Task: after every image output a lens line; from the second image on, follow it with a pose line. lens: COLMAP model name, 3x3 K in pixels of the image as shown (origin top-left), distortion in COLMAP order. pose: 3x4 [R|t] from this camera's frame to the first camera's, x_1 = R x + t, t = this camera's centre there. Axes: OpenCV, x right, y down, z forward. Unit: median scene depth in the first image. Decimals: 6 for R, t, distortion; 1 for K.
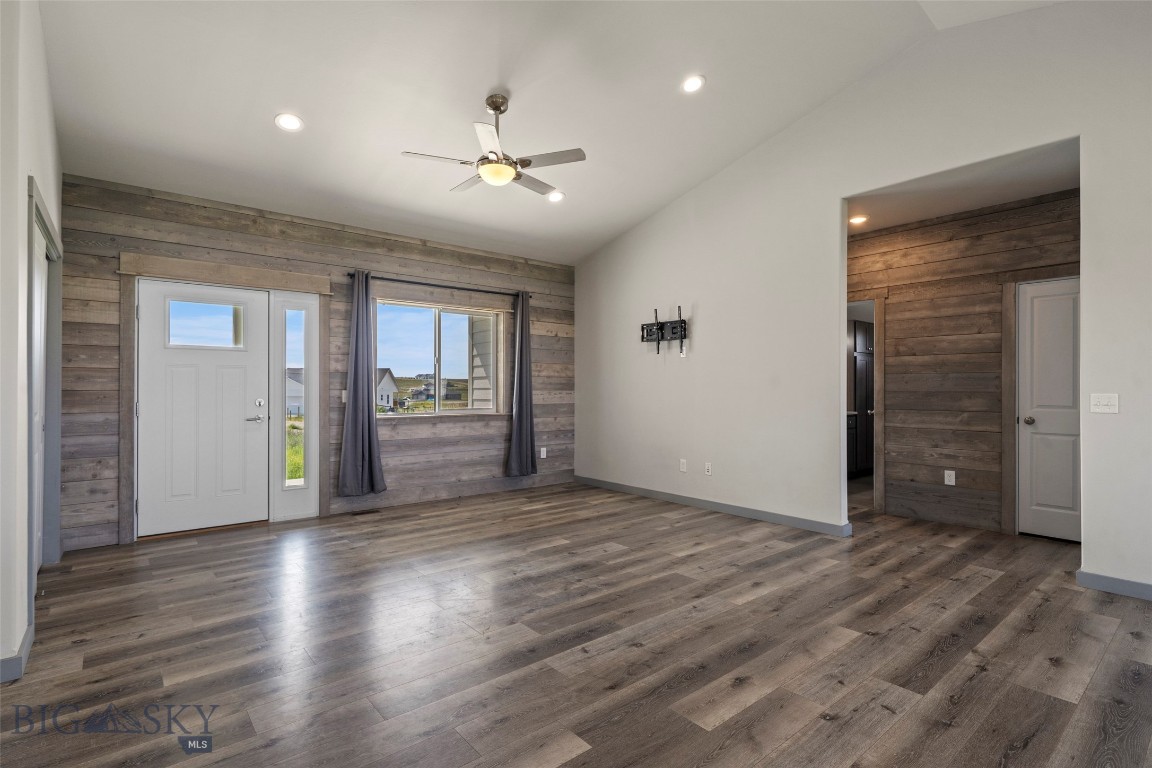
lens RADIAL K [[543.9, 0, 576.0], [0, 543.9, 384.0], [0, 0, 1]] dist [0.002833, 0.000524]
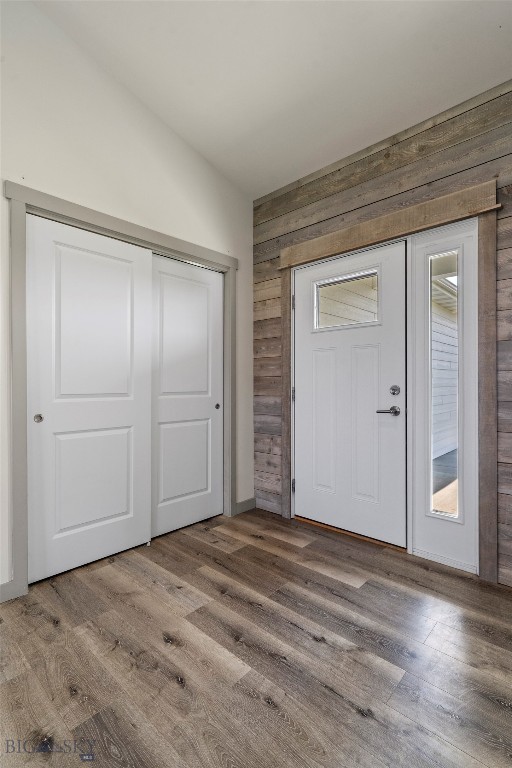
lens RADIAL K [[362.6, 0, 256.0], [0, 362.6, 384.0], [0, 0, 1]] dist [0.002833, 0.000524]
pose [[0.125474, -0.000447, -0.992097, -0.118866], [0.014649, 0.999892, 0.001403, 0.025617], [0.991989, -0.014709, 0.125467, 0.861788]]
